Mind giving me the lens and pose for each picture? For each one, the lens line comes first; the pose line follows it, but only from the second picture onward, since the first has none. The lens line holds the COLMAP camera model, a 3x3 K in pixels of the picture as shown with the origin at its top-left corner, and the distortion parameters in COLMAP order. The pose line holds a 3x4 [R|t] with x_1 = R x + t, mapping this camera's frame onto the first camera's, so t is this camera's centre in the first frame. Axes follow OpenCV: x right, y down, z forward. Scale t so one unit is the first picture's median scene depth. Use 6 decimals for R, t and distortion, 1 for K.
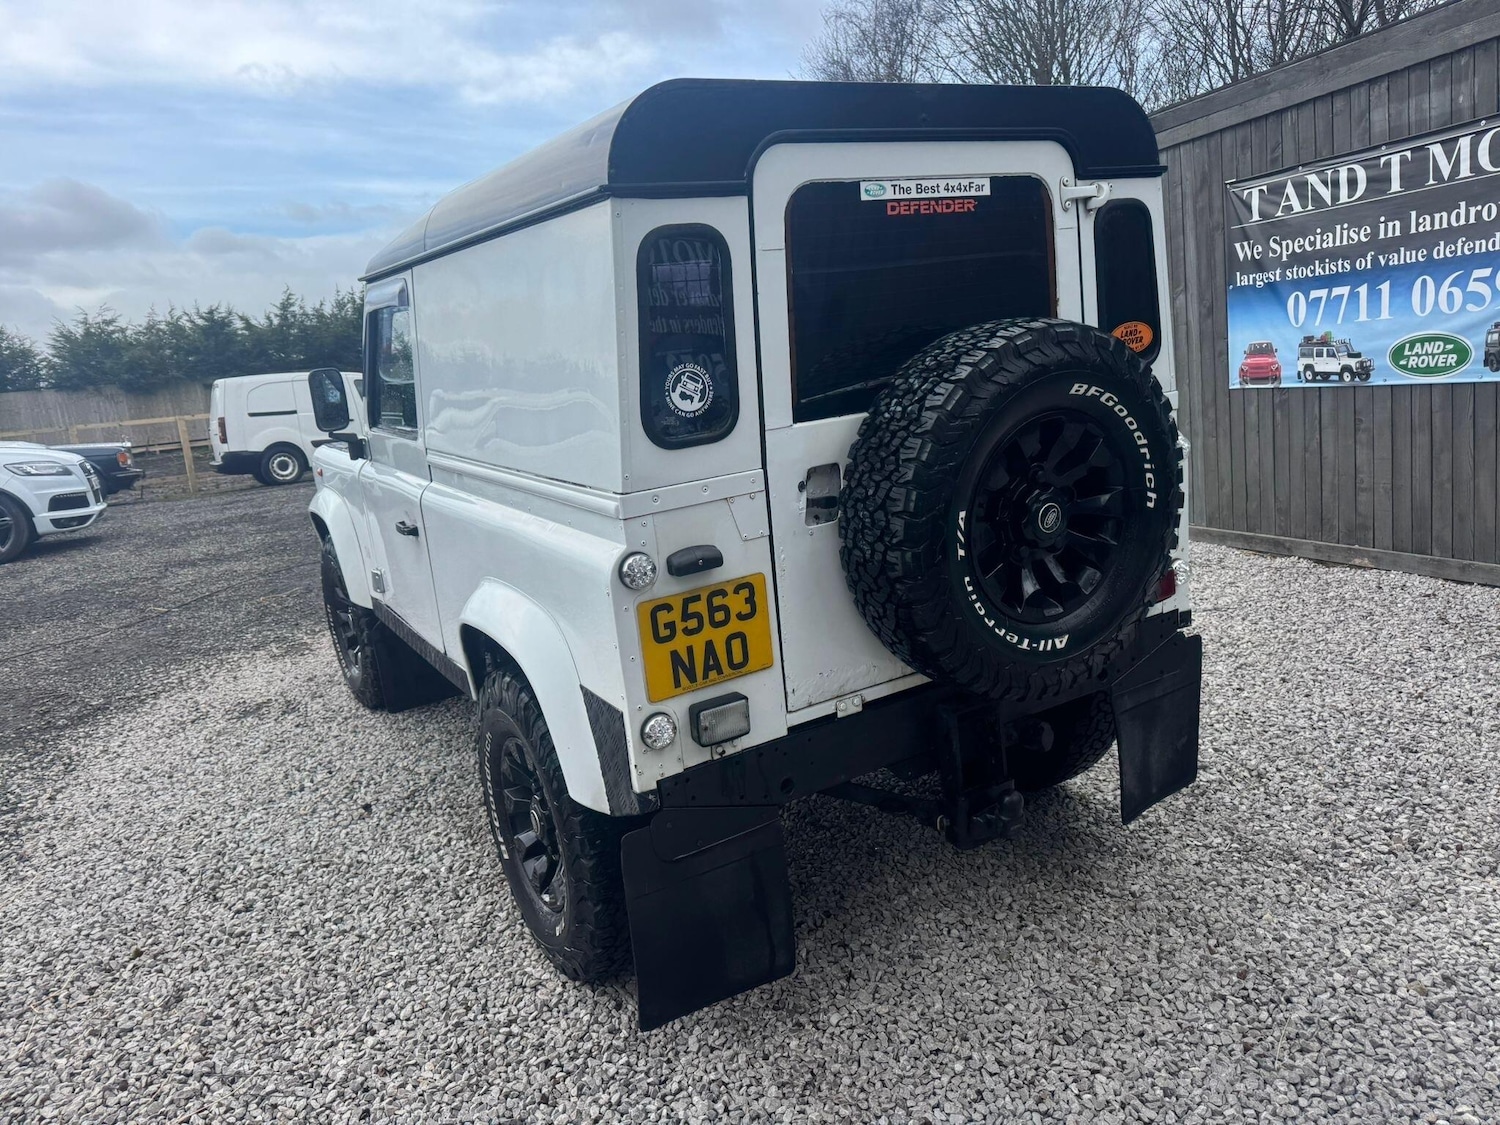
lens RADIAL K [[1074.2, 0, 747.5], [0, 1074.2, 539.7], [0, 0, 1]] dist [0.005446, -0.003501]
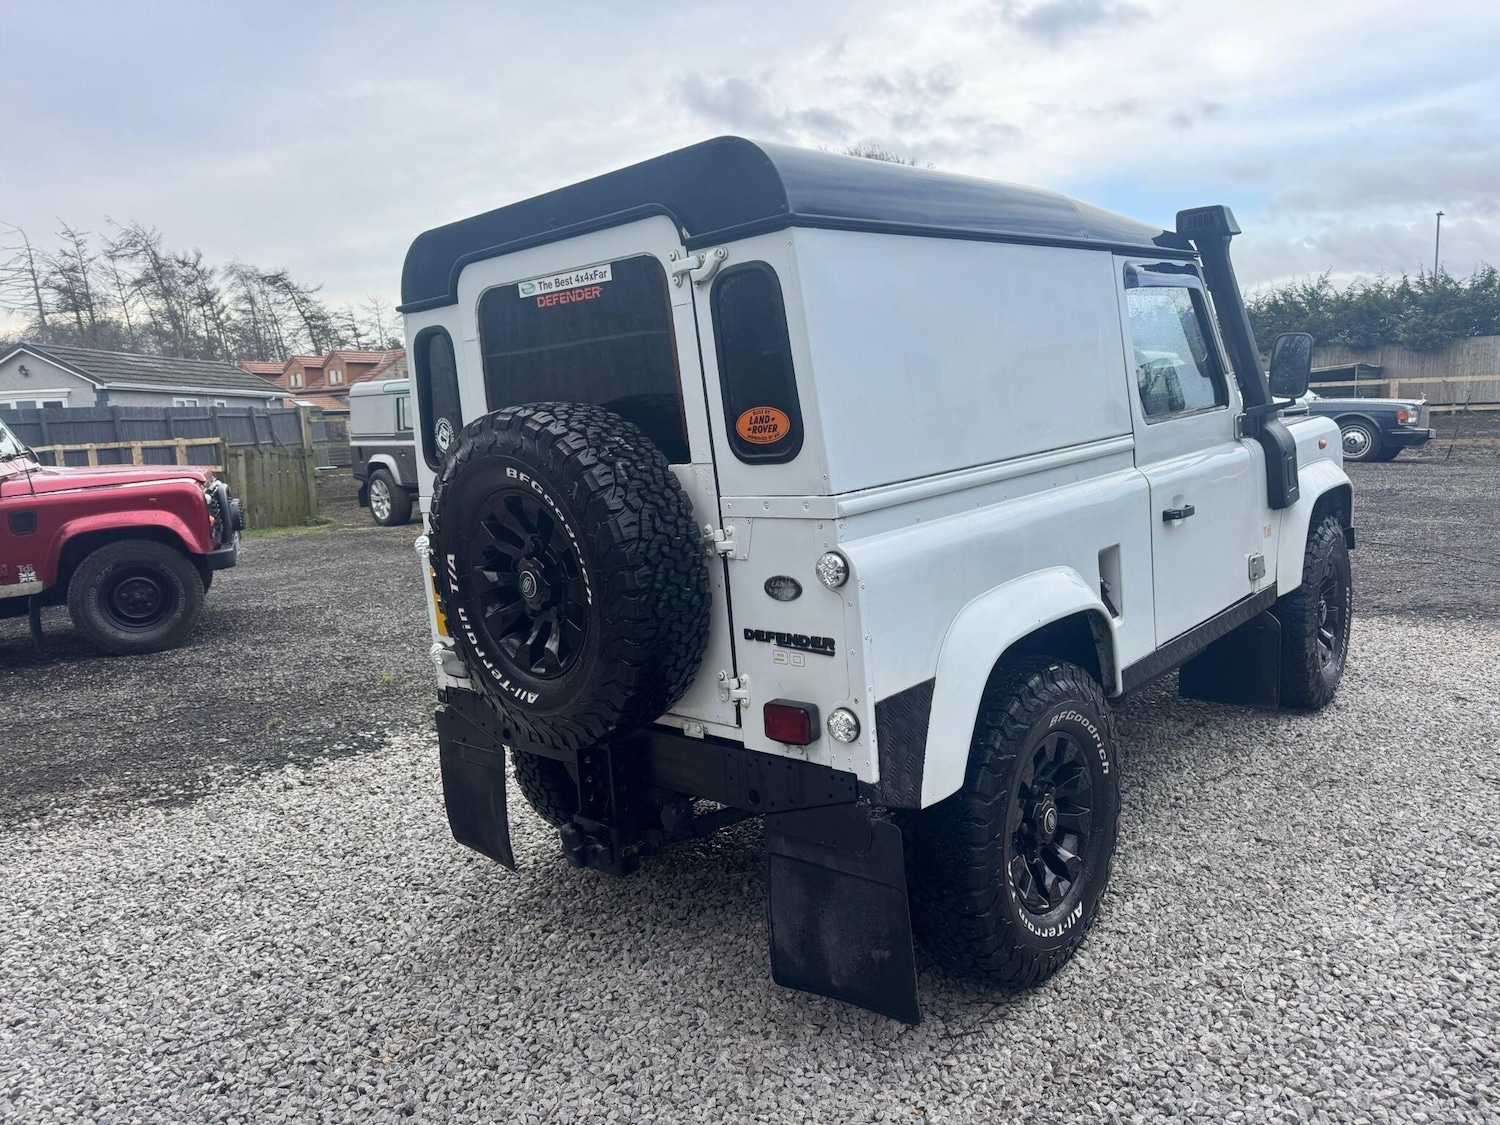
lens RADIAL K [[1069.8, 0, 748.1], [0, 1069.8, 548.0], [0, 0, 1]] dist [0.015750, -0.015234]
pose [[0.301872, 0.206212, -0.930779, 0.717050], [-0.143669, 0.975016, 0.169418, -0.144767], [0.942461, 0.082581, 0.323957, 0.447373]]
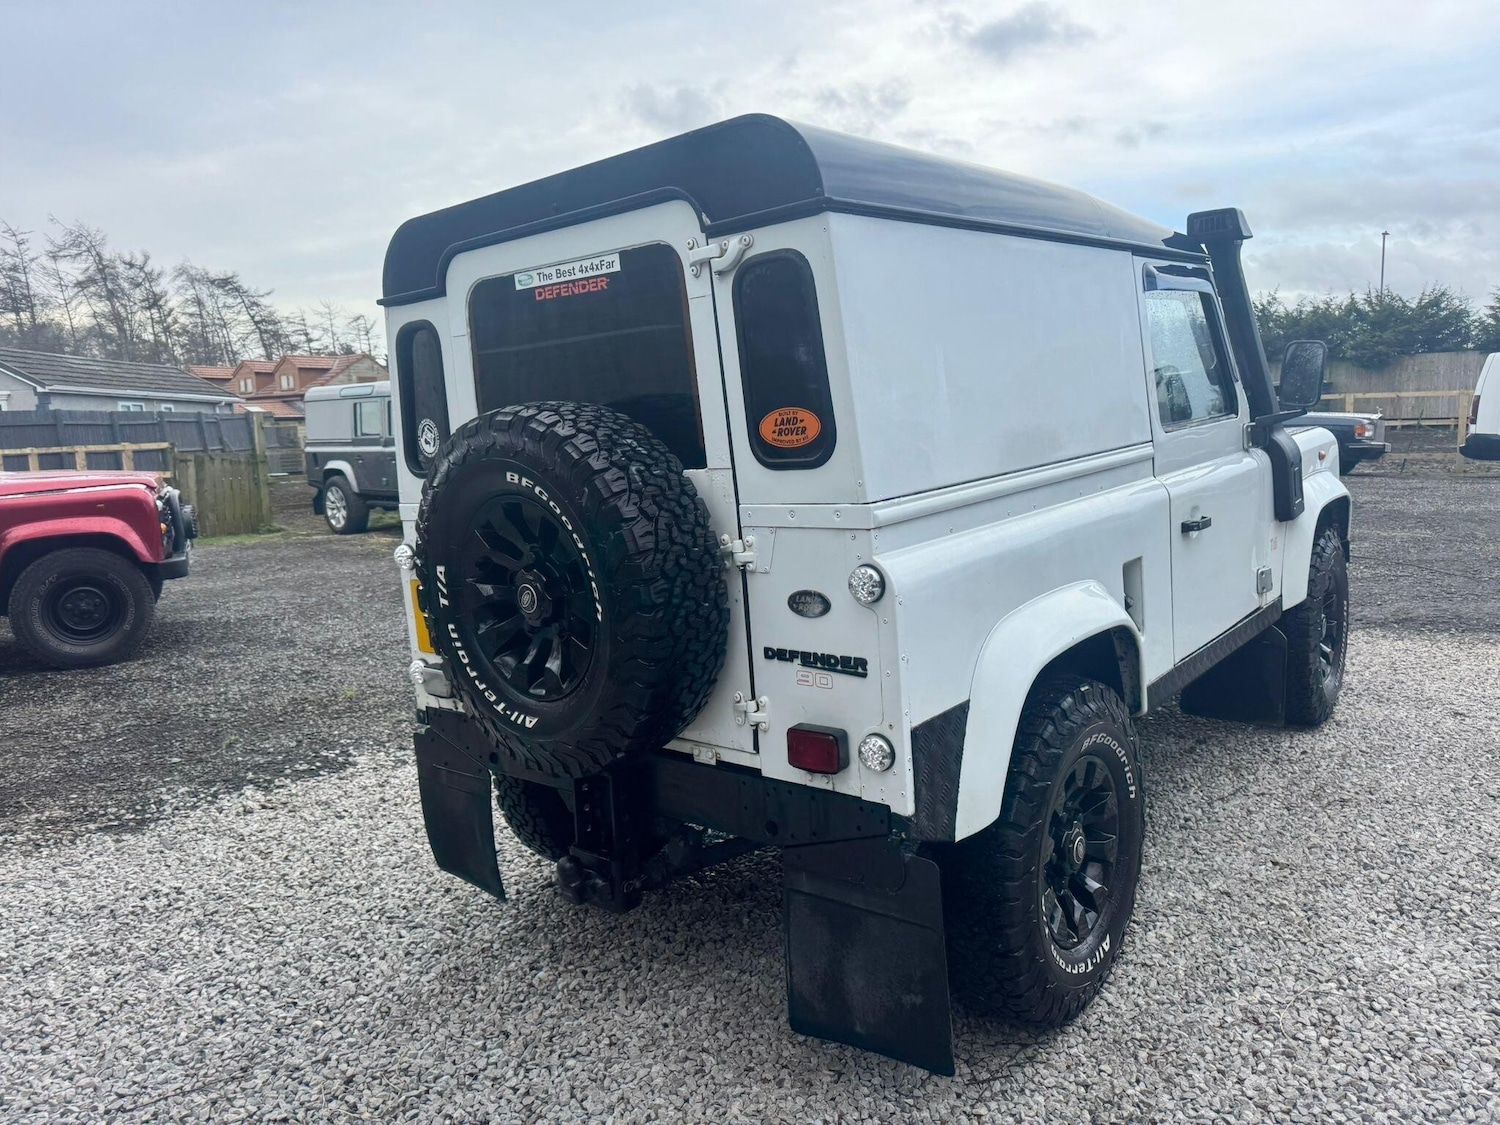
lens RADIAL K [[1072.2, 0, 747.6], [0, 1072.2, 548.9], [0, 0, 1]] dist [0.008578, -0.007459]
pose [[0.338208, 0.199488, -0.919685, 0.670096], [-0.153588, 0.975872, 0.155194, -0.134471], [0.928453, 0.088765, 0.360687, 0.431249]]
